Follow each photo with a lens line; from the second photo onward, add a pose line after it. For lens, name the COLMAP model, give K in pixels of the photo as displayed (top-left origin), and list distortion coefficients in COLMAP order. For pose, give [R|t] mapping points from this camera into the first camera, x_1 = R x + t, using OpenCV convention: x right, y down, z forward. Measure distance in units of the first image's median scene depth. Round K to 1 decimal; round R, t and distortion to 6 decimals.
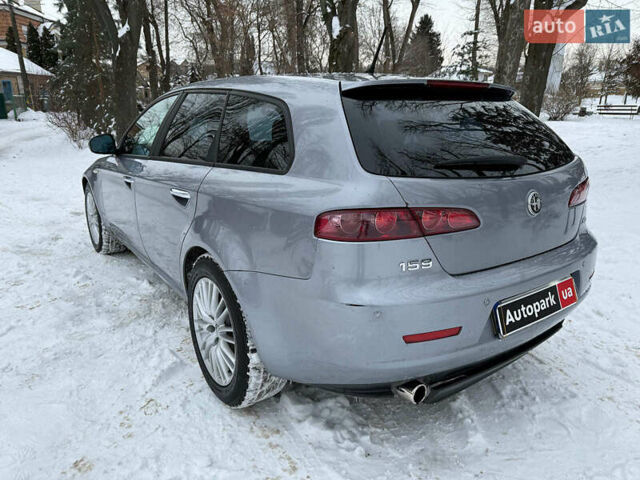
lens RADIAL K [[471.1, 0, 319.7], [0, 471.1, 240.5], [0, 0, 1]] dist [0.007828, -0.012466]
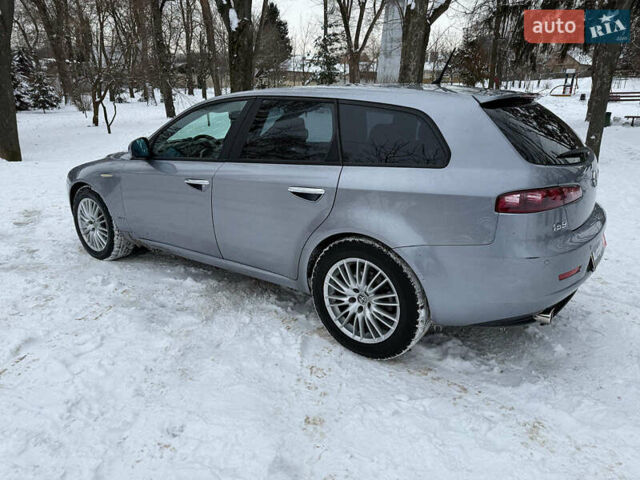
lens RADIAL K [[471.1, 0, 323.1], [0, 471.1, 240.8], [0, 0, 1]] dist [0.007828, -0.012466]
pose [[0.949269, -0.099646, 0.298260, -0.644059], [0.092008, 0.994971, 0.039579, -0.018361], [-0.300704, -0.010129, 0.953664, -0.118834]]
